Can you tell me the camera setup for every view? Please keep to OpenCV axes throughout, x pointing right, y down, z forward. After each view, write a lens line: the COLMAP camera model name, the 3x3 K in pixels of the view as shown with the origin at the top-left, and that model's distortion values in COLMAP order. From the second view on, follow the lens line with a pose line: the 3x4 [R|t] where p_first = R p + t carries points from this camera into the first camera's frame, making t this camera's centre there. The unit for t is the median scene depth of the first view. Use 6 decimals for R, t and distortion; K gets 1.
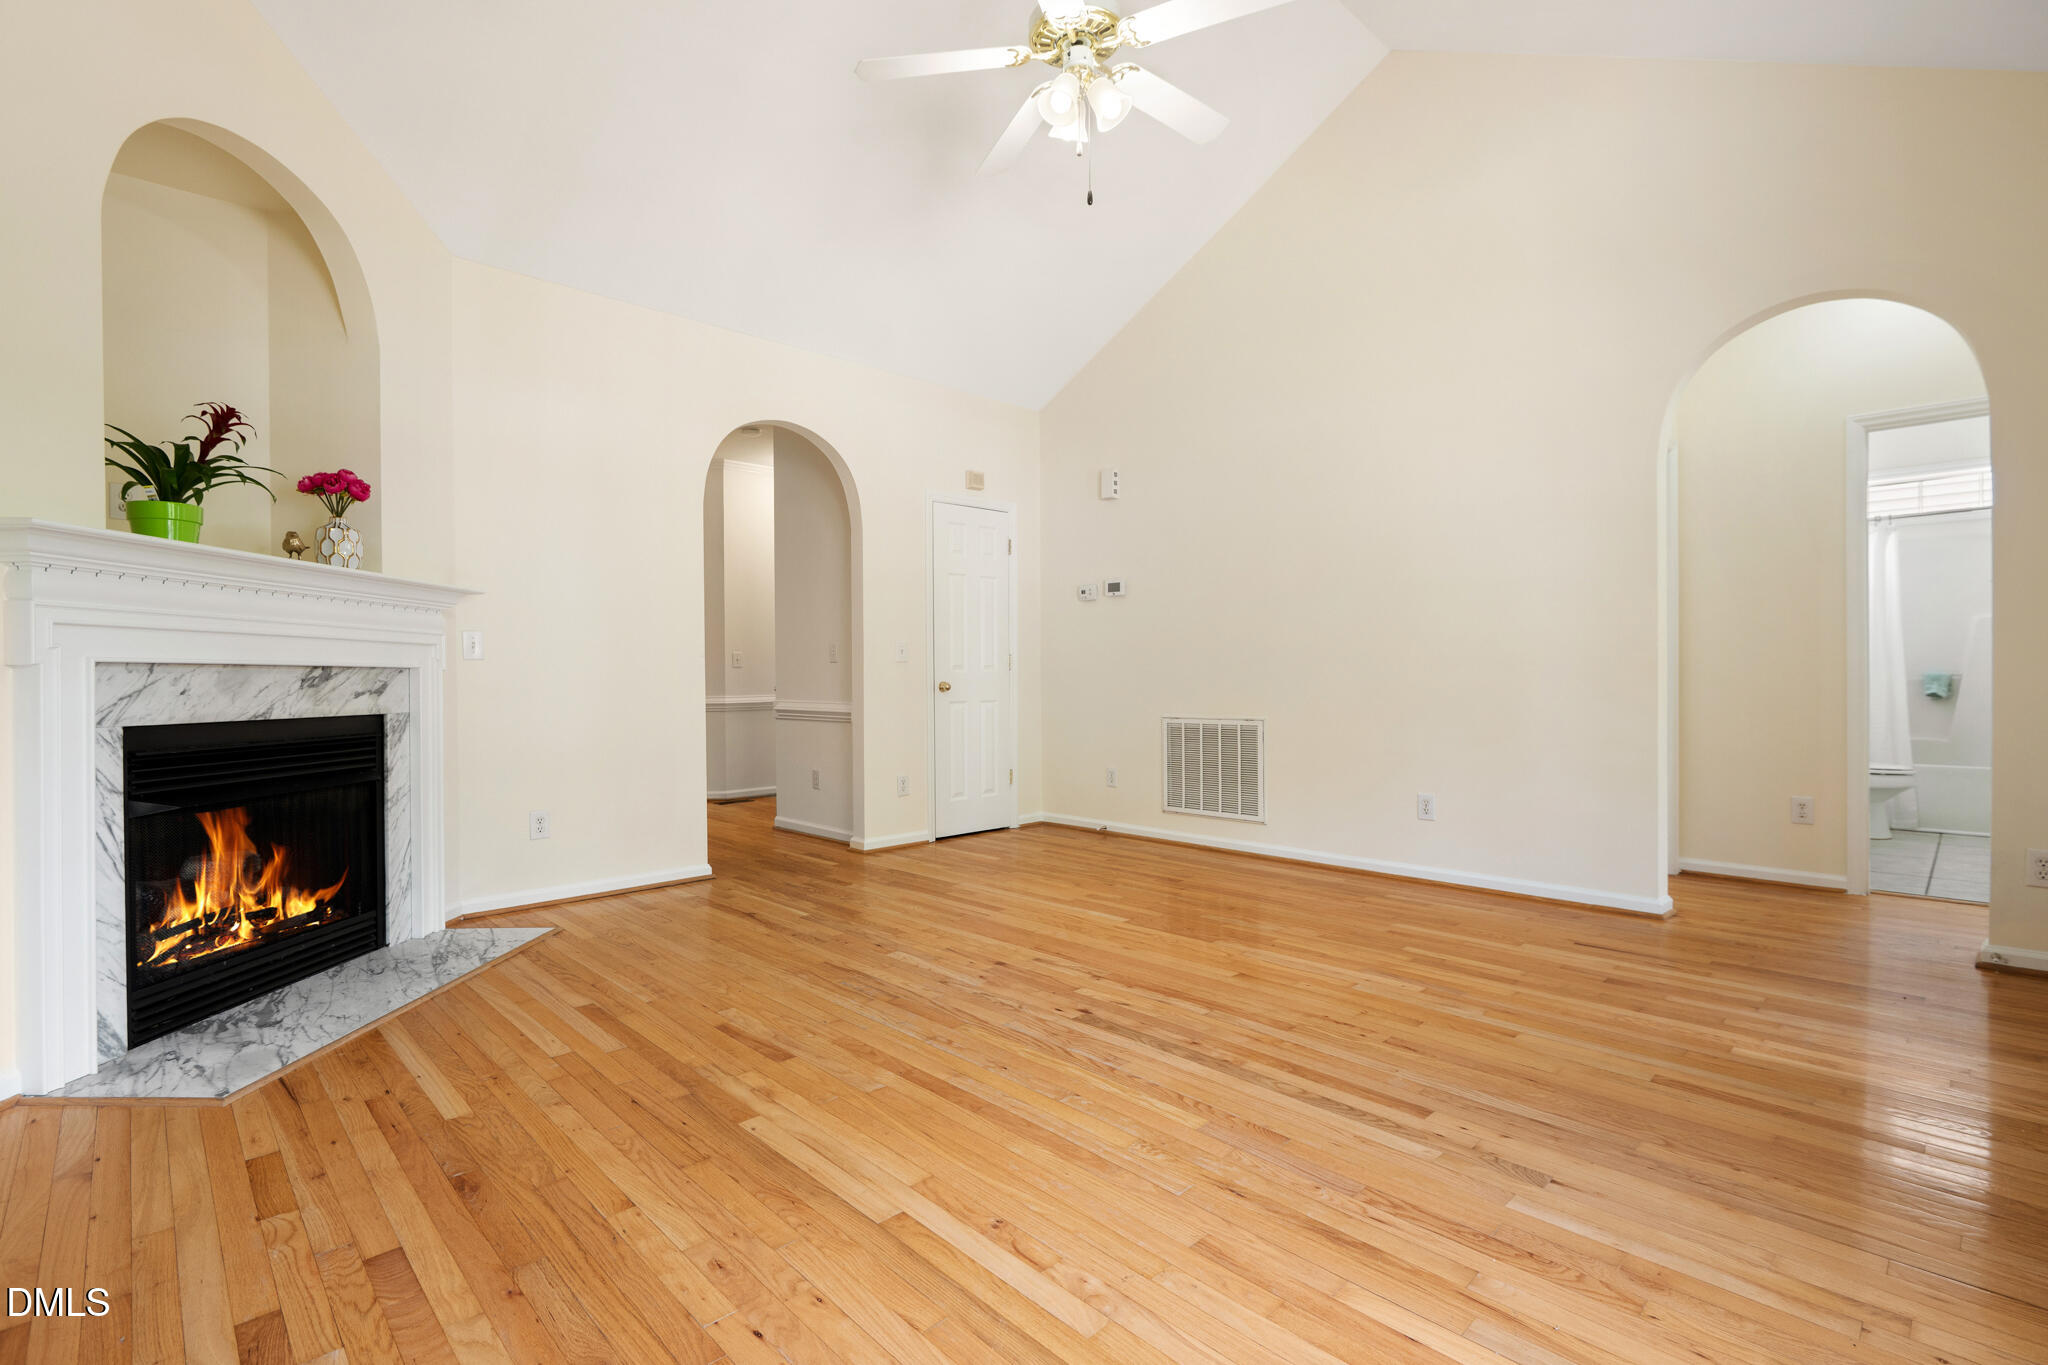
lens RADIAL K [[940.6, 0, 1037.5], [0, 940.6, 675.4], [0, 0, 1]] dist [0.005152, -0.007405]
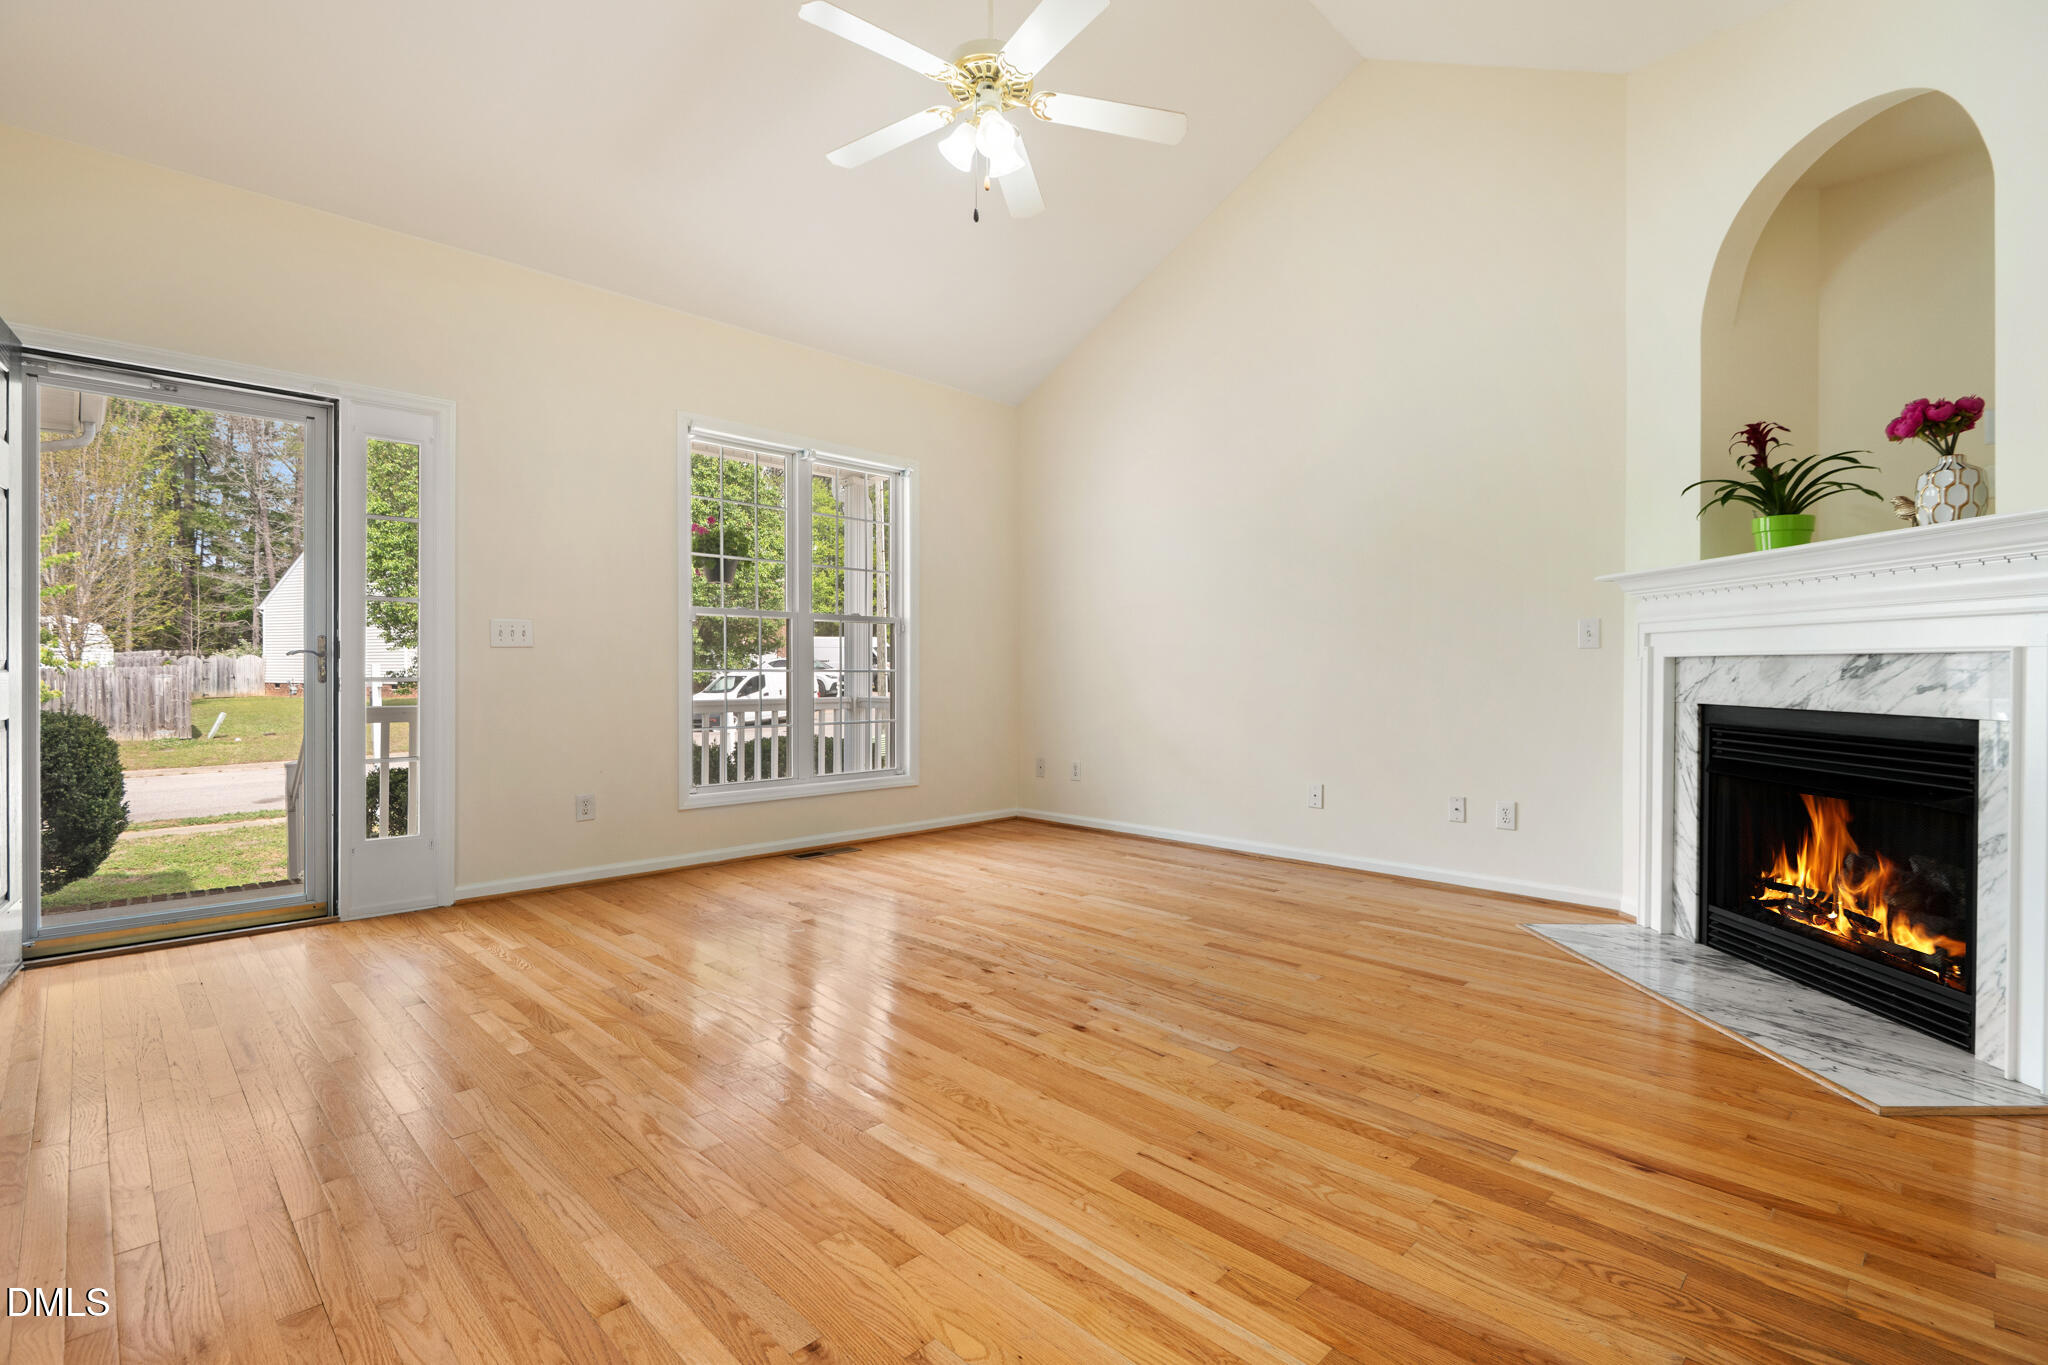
lens RADIAL K [[940.6, 0, 1022.0], [0, 940.6, 684.6], [0, 0, 1]] dist [0.005152, -0.007405]
pose [[-0.999916, 0.006503, -0.011245, 0.018834], [0.006333, 0.999866, 0.015113, 0.000495], [0.011341, 0.015041, -0.999823, 2.012029]]
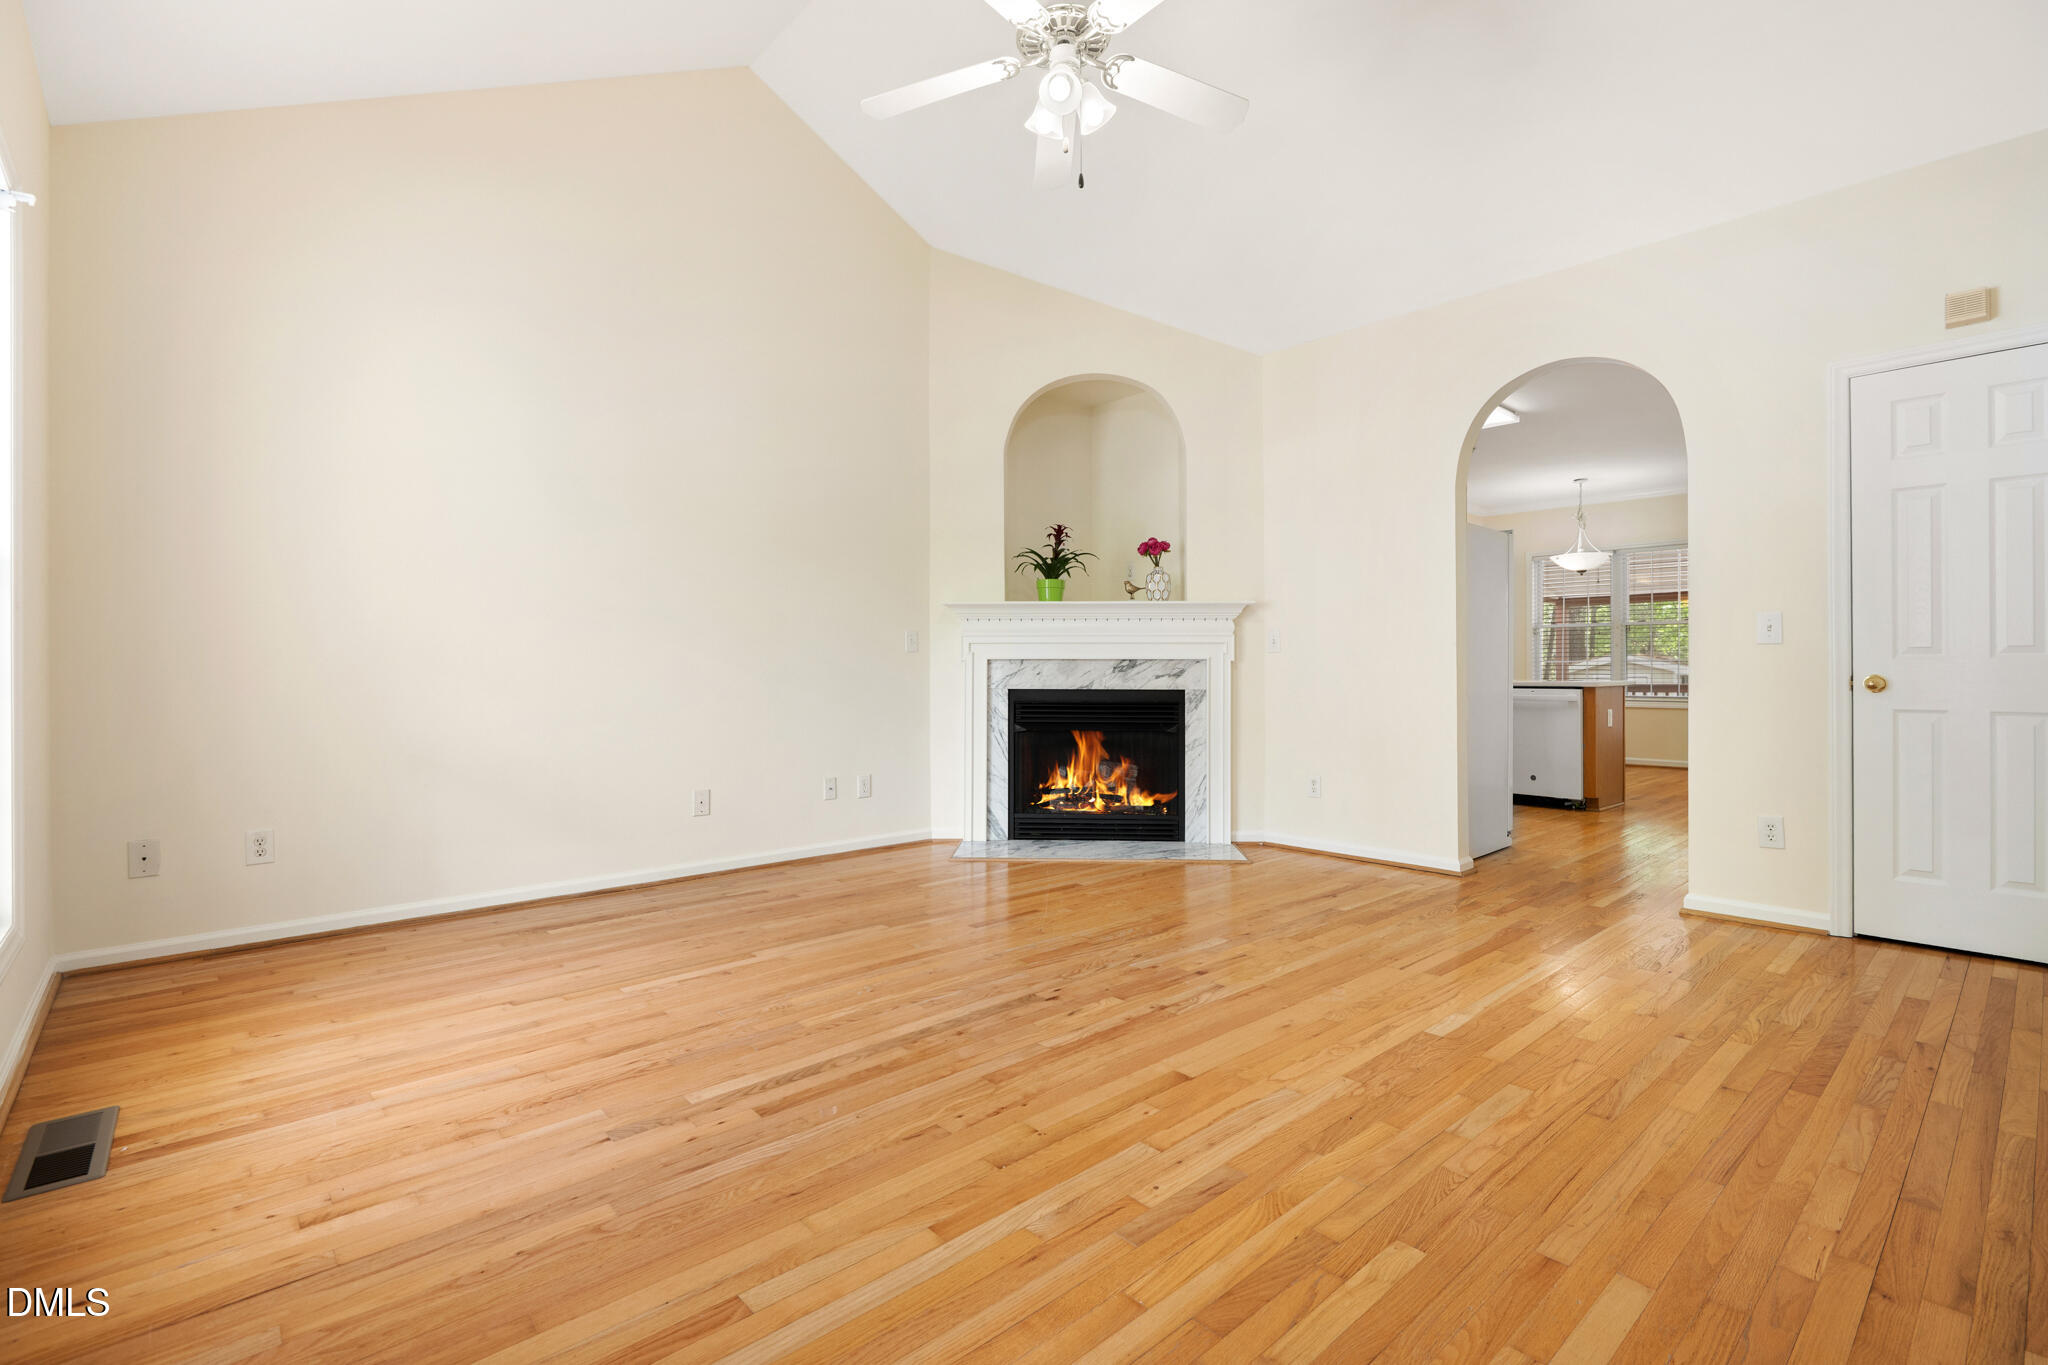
lens RADIAL K [[940.6, 0, 1027.6], [0, 940.6, 666.1], [0, 0, 1]] dist [0.005152, -0.007405]
pose [[-0.041010, 0.007068, -0.999134, 1.020447], [0.003785, 0.999969, 0.006919, -0.010880], [0.999152, -0.003498, -0.041035, 0.968058]]
